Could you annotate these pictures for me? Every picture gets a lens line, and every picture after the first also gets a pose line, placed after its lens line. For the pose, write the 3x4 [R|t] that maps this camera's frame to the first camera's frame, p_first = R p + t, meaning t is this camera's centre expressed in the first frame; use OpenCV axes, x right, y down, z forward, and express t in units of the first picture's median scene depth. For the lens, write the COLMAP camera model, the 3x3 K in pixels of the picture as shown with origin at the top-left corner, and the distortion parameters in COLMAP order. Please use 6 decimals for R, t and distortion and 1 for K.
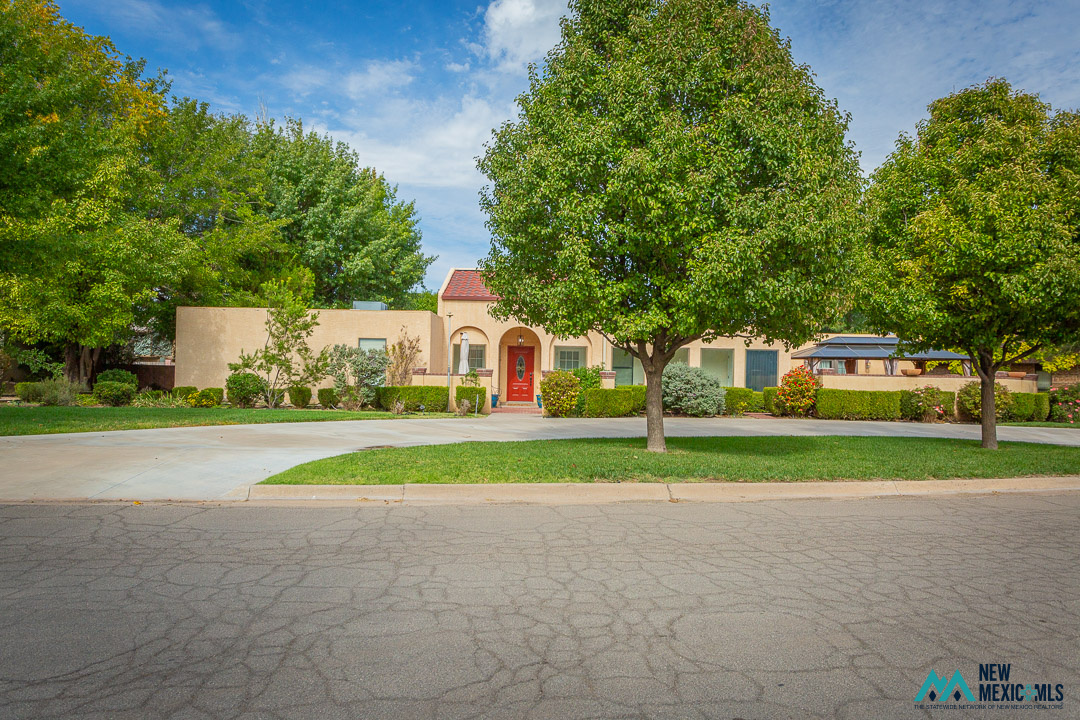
lens RADIAL K [[722.1, 0, 540.0], [0, 722.1, 360.0], [0, 0, 1]] dist [0.000339, 0.000244]
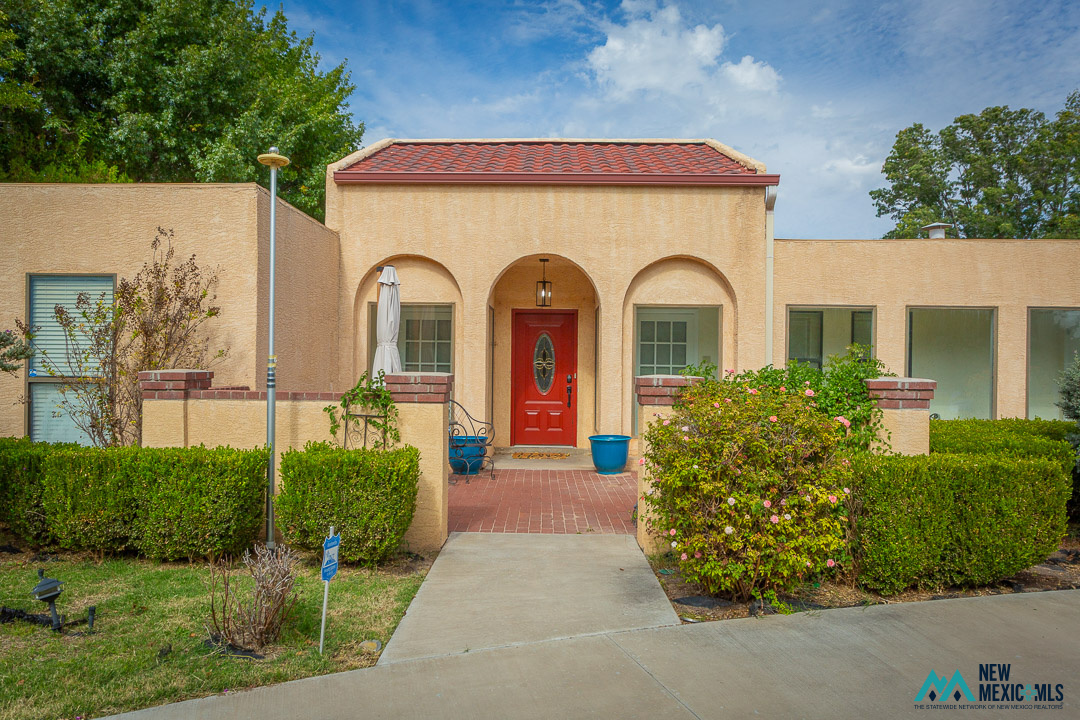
lens RADIAL K [[779.8, 0, 540.0], [0, 779.8, 360.0], [0, 0, 1]] dist [-0.001538, -0.000312]
pose [[0.999844, -0.006669, -0.016336, -0.023333], [0.006879, 0.999894, 0.012810, 0.003425], [0.016249, -0.012921, 0.999784, 0.590704]]
